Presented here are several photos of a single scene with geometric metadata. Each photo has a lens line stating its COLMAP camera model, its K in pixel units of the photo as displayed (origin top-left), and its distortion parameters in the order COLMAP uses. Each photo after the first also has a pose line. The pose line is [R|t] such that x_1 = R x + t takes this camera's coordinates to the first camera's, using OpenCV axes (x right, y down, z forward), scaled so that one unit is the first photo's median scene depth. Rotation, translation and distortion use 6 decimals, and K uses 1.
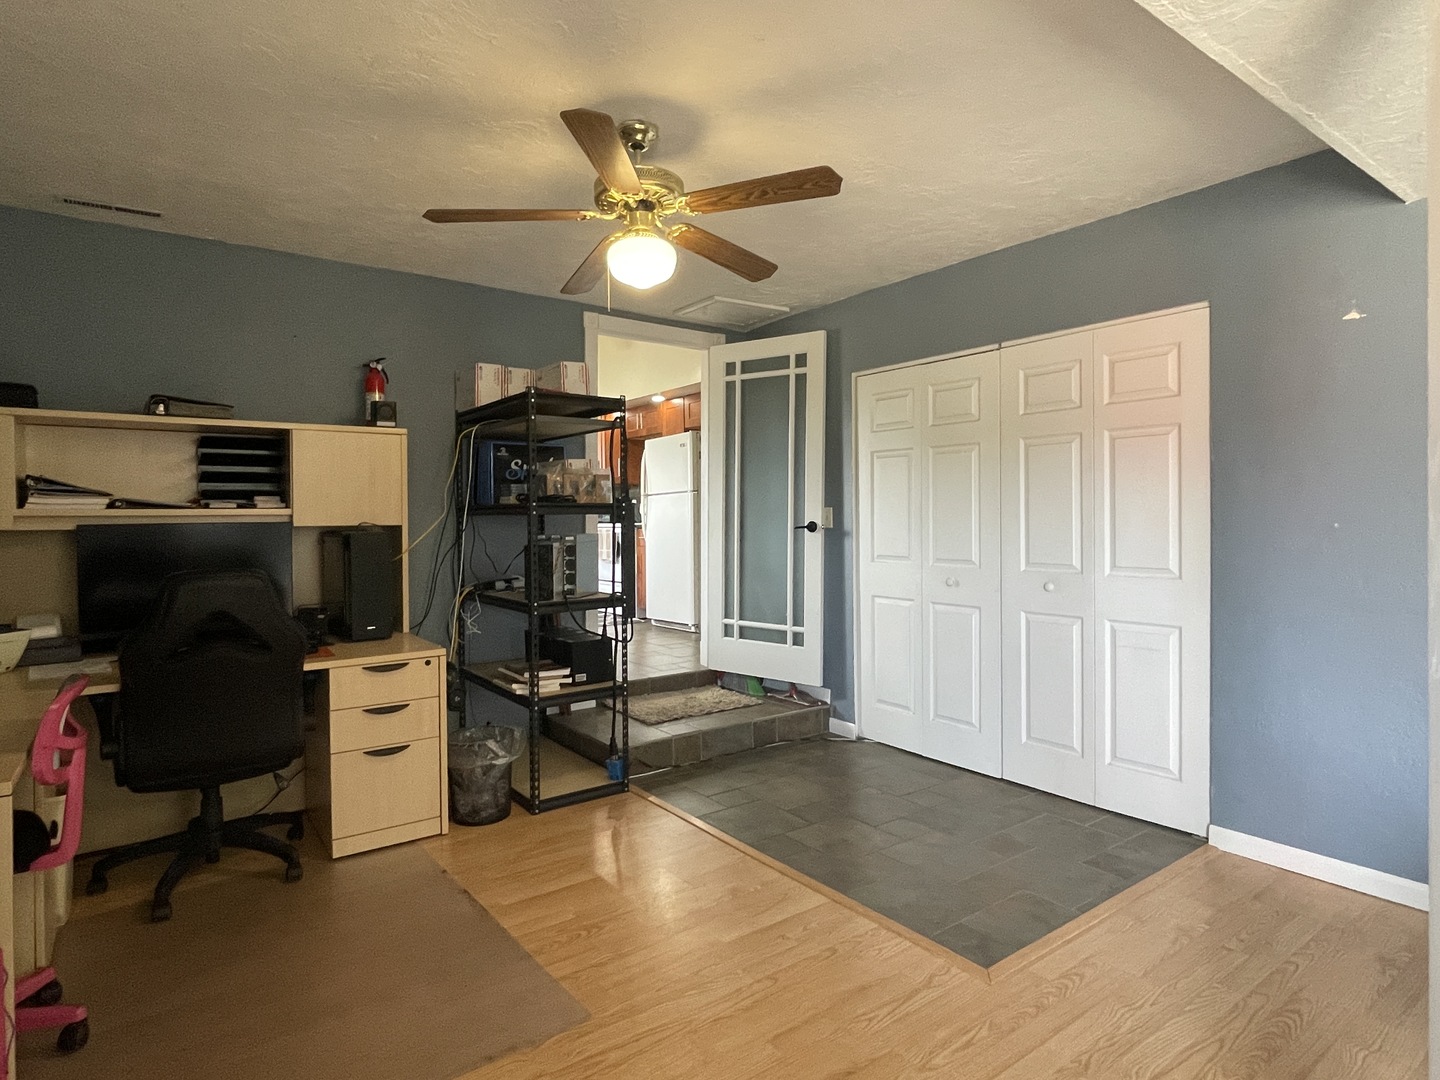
lens RADIAL K [[793.5, 0, 717.8], [0, 793.5, 534.4], [0, 0, 1]] dist [-0.017934, 0.008978]
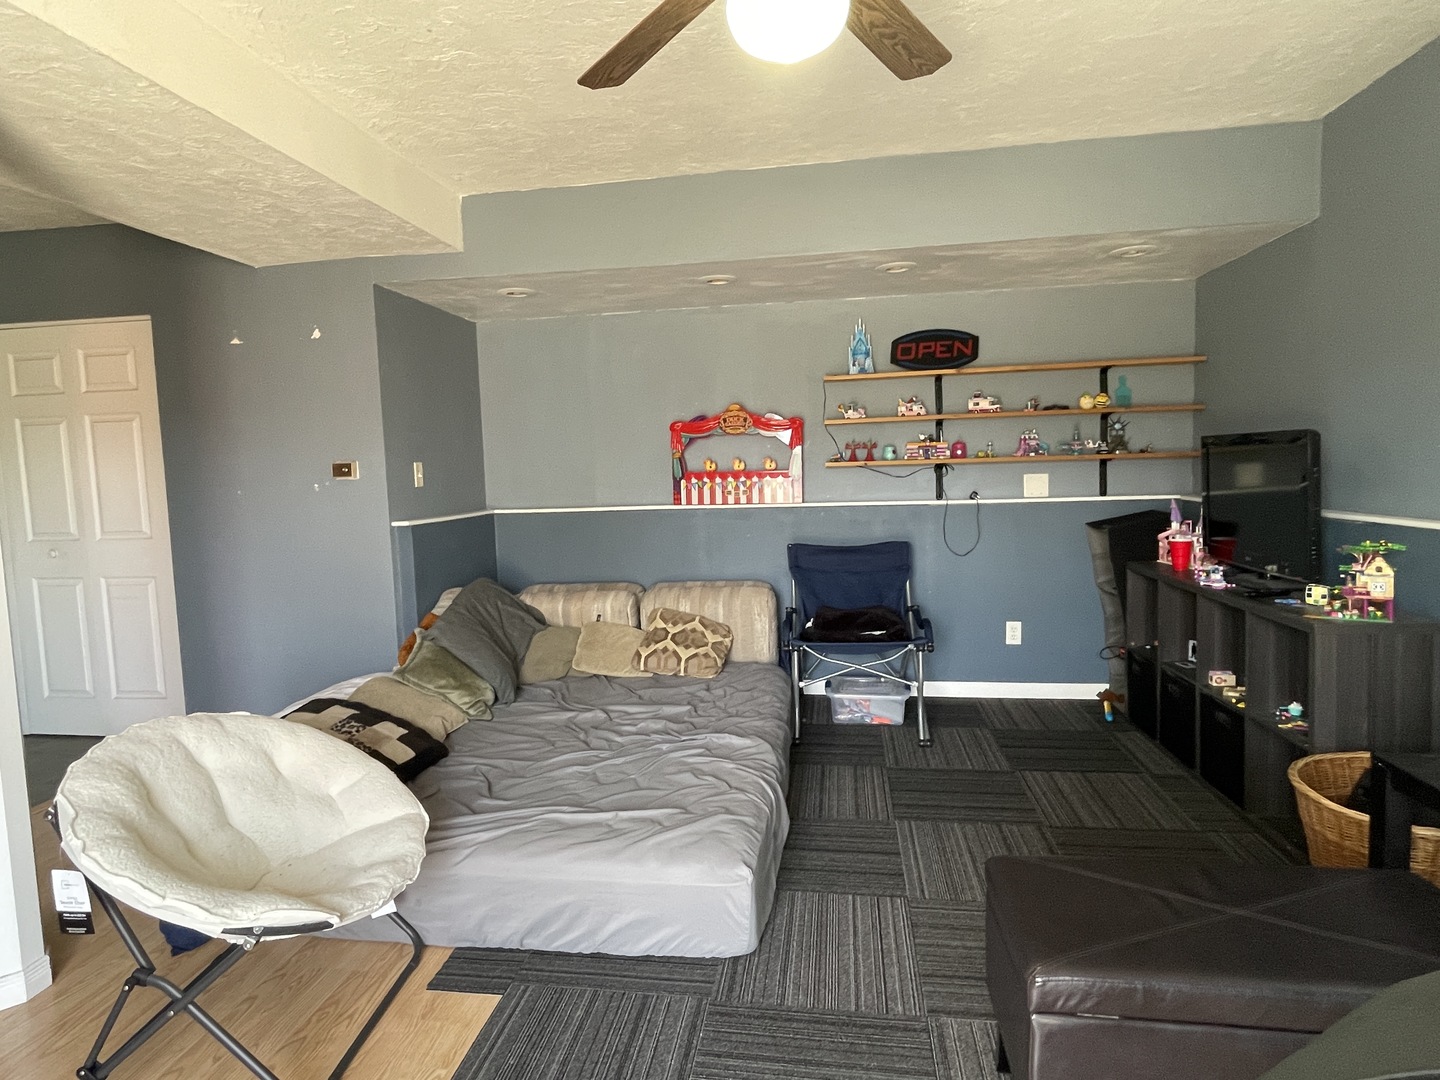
lens RADIAL K [[793.5, 0, 717.8], [0, 793.5, 534.4], [0, 0, 1]] dist [-0.017934, 0.008978]
pose [[0.713071, -0.062897, 0.698264, 0.335245], [0.034010, 0.997898, 0.055157, 0.011981], [-0.700266, -0.015583, 0.713712, -0.481420]]
